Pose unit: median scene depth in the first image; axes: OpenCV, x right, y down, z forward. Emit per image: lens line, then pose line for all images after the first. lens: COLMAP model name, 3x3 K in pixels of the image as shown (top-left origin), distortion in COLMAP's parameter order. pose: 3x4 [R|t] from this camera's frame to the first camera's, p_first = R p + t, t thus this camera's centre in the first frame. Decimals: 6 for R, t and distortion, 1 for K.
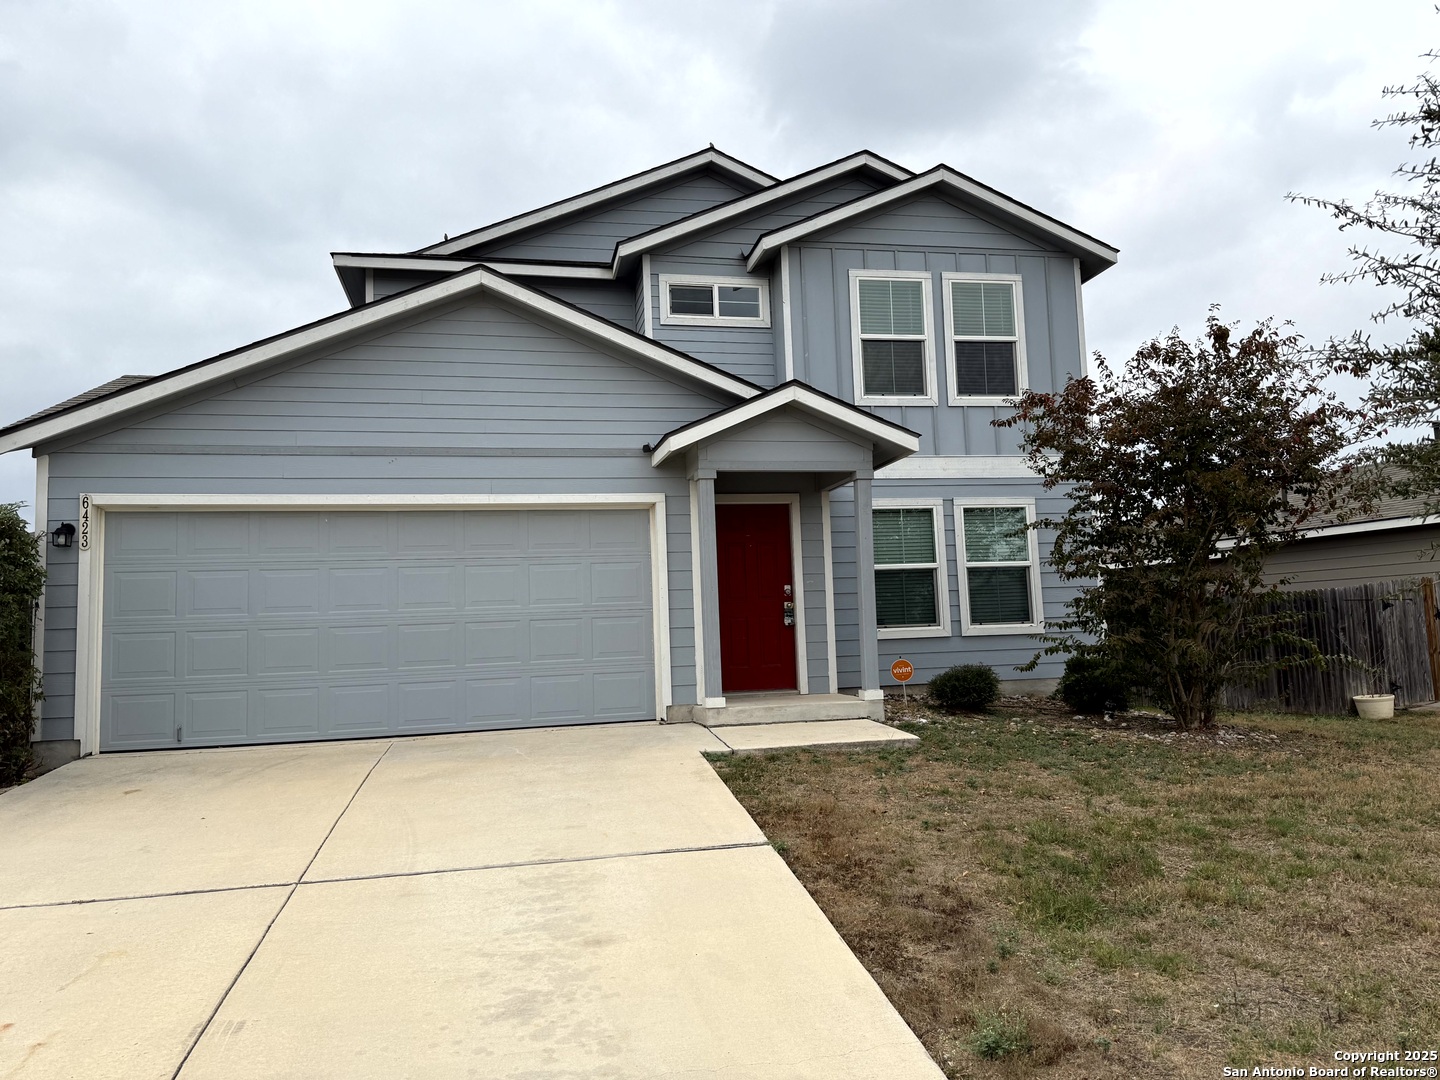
lens RADIAL K [[1008.8, 0, 720.0], [0, 1008.8, 540.0], [0, 0, 1]] dist [0.000082, -0.000147]
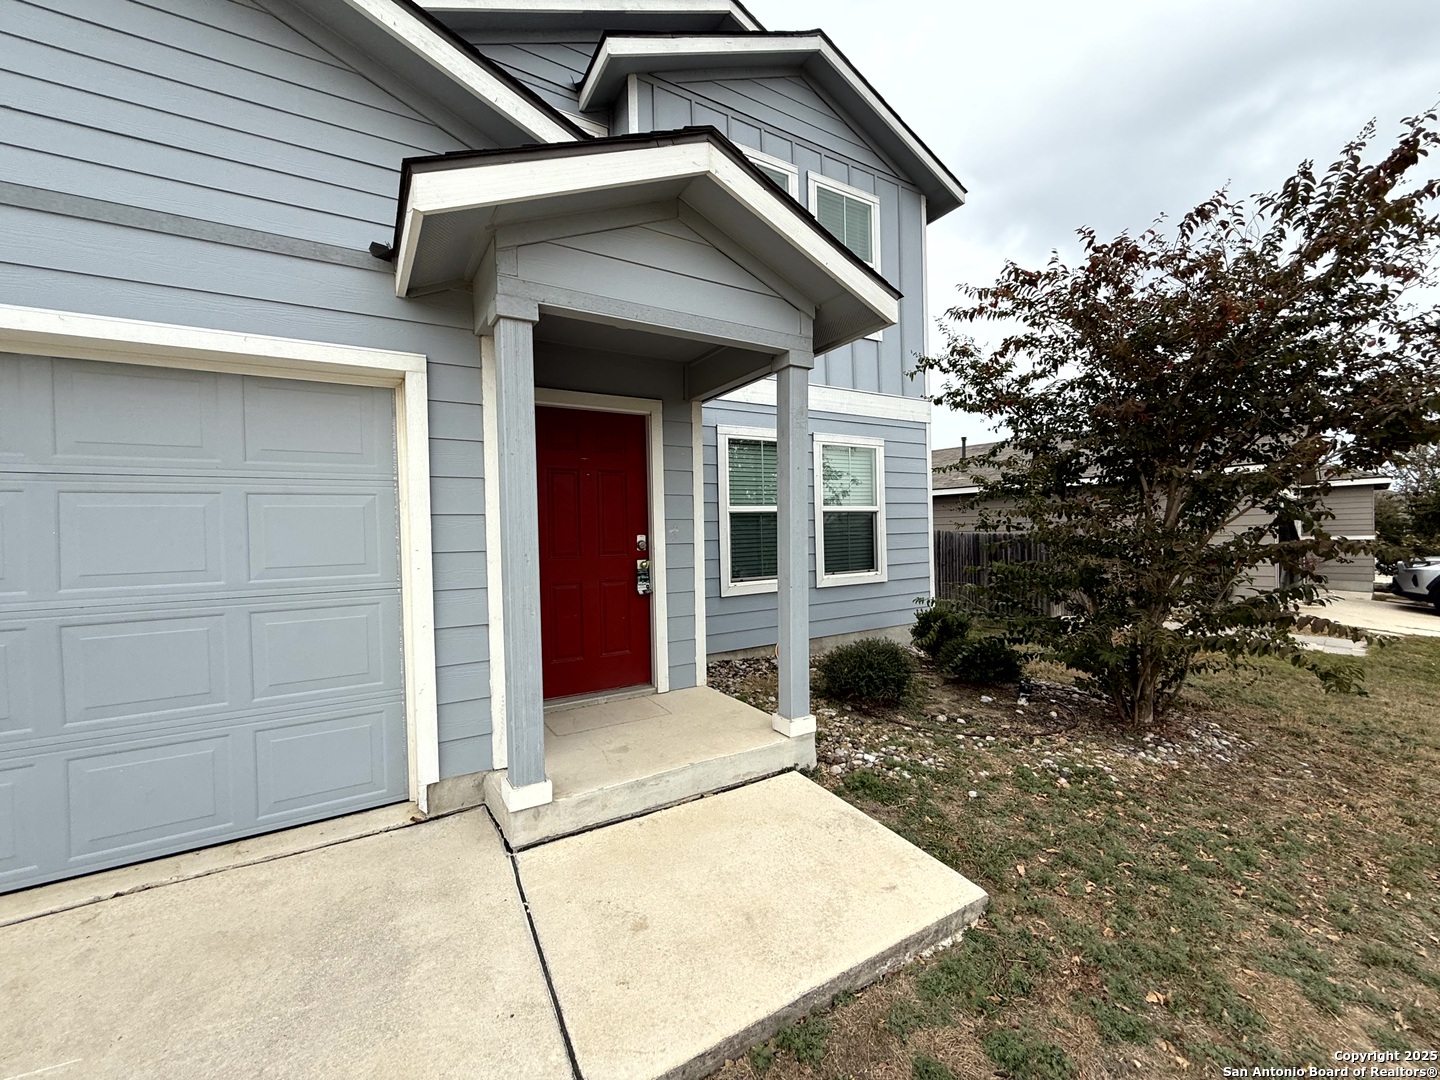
lens RADIAL K [[575.5, 0, 715.4], [0, 575.5, 540.4], [0, 0, 1]] dist [-0.002608, -0.000204]
pose [[0.951842, 0.011757, 0.306363, -0.005082], [-0.043108, 0.994470, 0.095767, 0.009107], [-0.303543, -0.104362, 0.947085, 0.620534]]
